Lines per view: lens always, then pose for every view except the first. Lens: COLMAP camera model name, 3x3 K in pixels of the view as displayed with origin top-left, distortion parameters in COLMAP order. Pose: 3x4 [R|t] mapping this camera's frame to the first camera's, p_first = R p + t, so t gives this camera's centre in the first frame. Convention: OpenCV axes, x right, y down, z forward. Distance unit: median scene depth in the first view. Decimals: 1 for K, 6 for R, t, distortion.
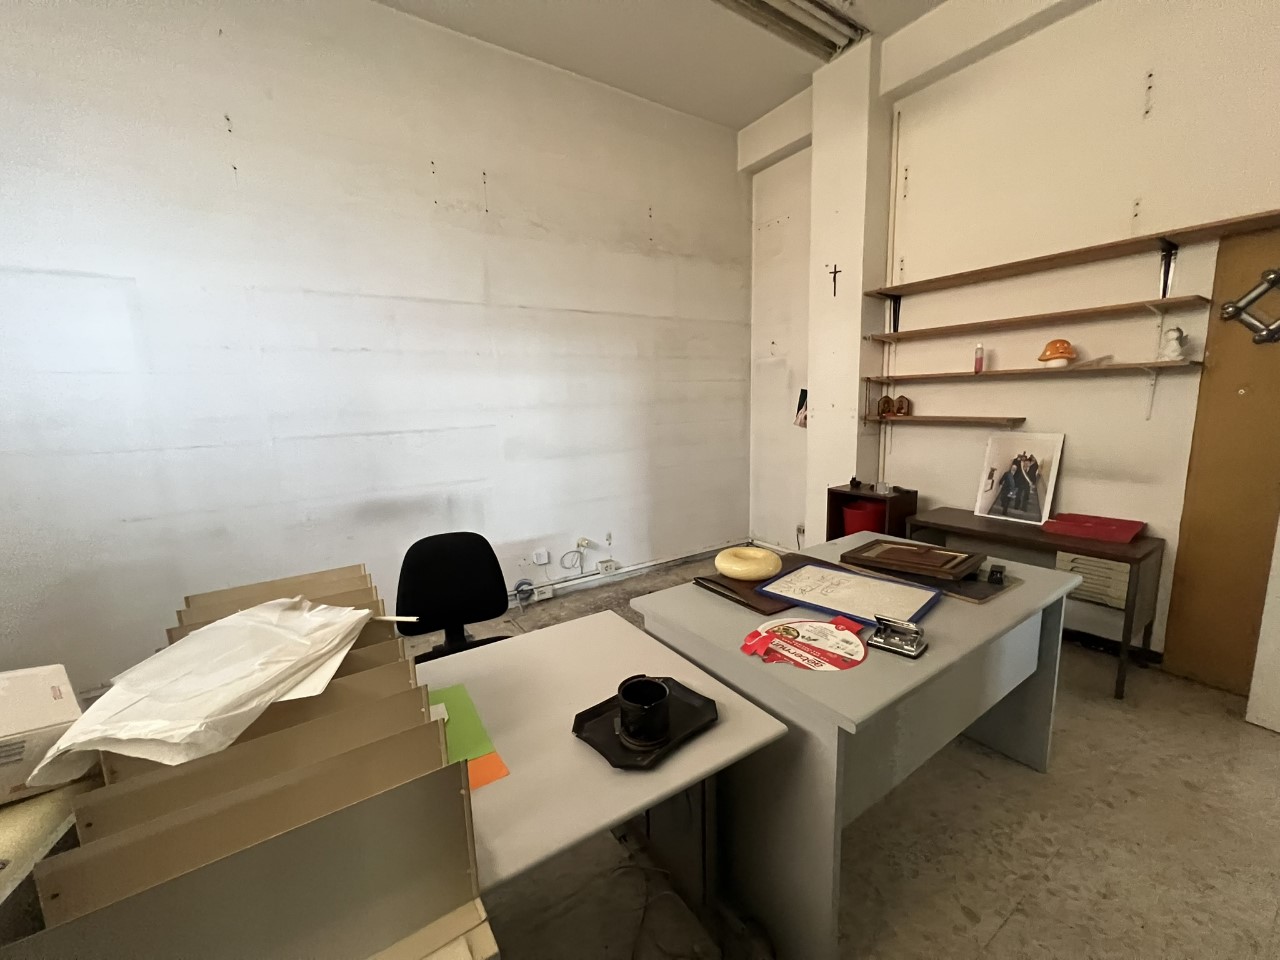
lens RADIAL K [[510.0, 0, 635.9], [0, 510.0, 479.8], [0, 0, 1]] dist [-0.002114, -0.000201]
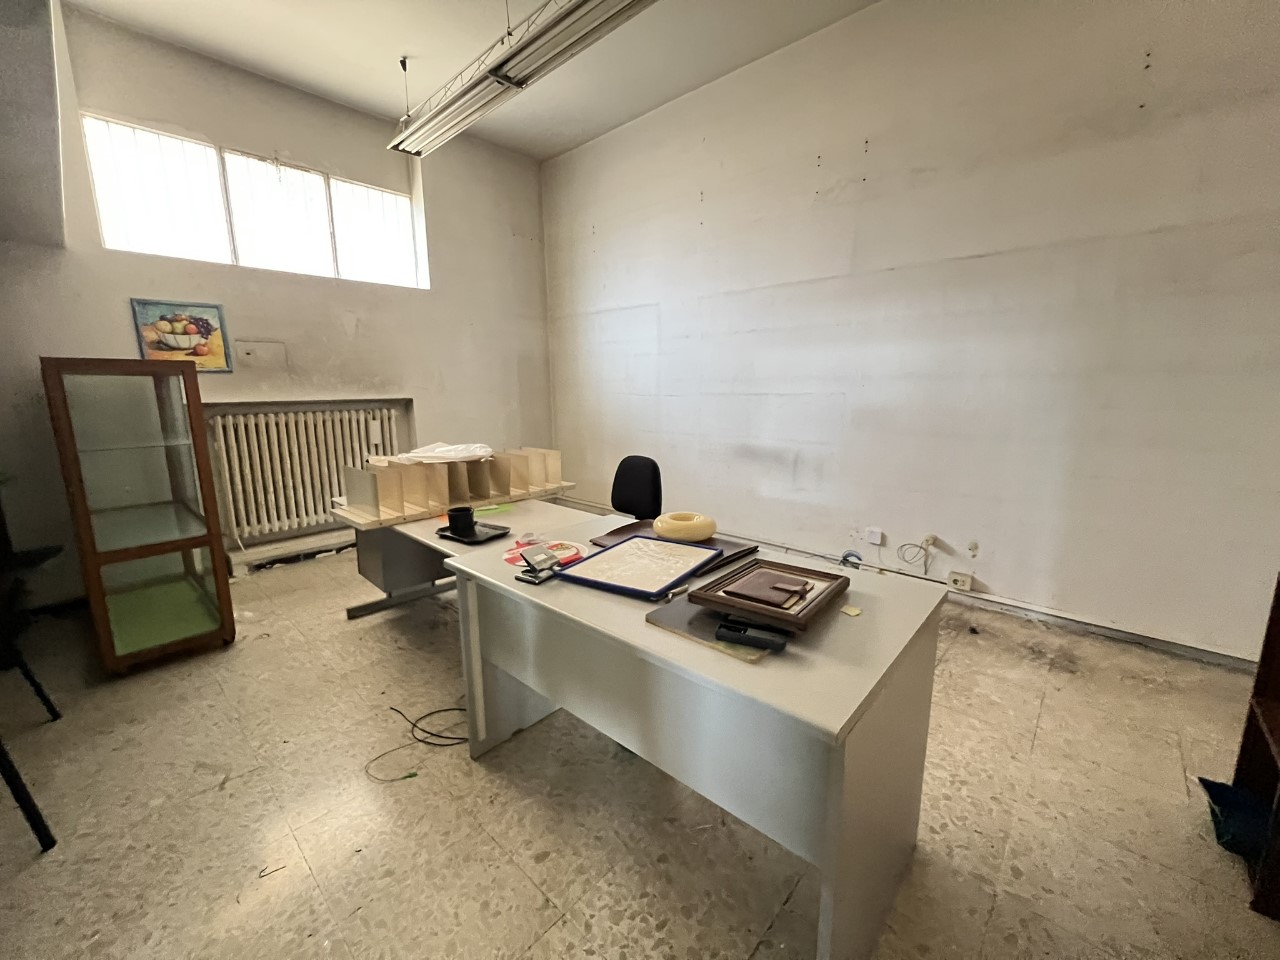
lens RADIAL K [[510.0, 0, 634.4], [0, 510.0, 478.3], [0, 0, 1]] dist [-0.002114, -0.000201]
pose [[0.231663, 0.203176, -0.951342, 0.593722], [-0.149799, 0.973732, 0.171480, -0.048749], [0.961193, 0.102784, 0.256013, 0.317689]]
